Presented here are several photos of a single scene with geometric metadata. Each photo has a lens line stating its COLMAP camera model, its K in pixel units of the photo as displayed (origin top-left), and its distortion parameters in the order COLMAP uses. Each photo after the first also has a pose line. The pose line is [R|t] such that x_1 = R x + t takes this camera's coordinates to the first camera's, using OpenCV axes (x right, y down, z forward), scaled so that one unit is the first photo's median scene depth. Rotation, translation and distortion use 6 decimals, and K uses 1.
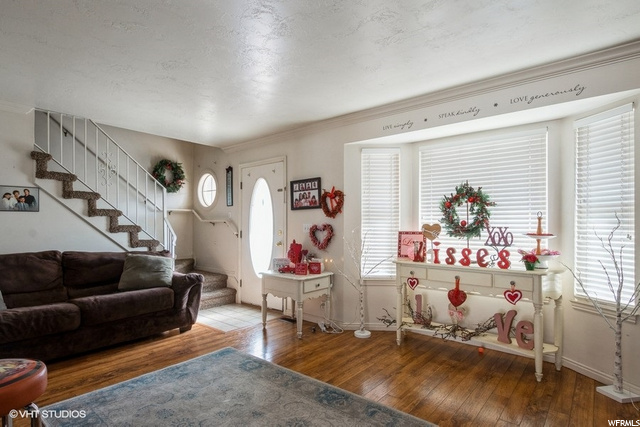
lens RADIAL K [[336.1, 0, 319.3], [0, 336.1, 219.5], [0, 0, 1]] dist [-0.002872, 0.000281]
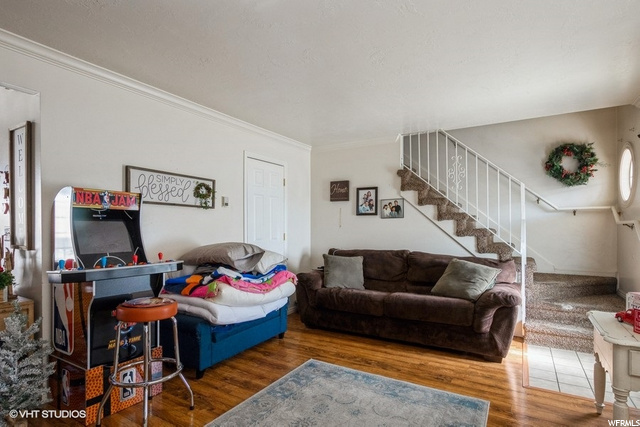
lens RADIAL K [[336.1, 0, 316.3], [0, 336.1, 226.4], [0, 0, 1]] dist [-0.002872, 0.000281]
pose [[0.151303, -0.009560, -0.988441, 0.341986], [0.016809, 0.999834, -0.007097, 0.011576], [0.988345, -0.015541, 0.151438, 0.497399]]
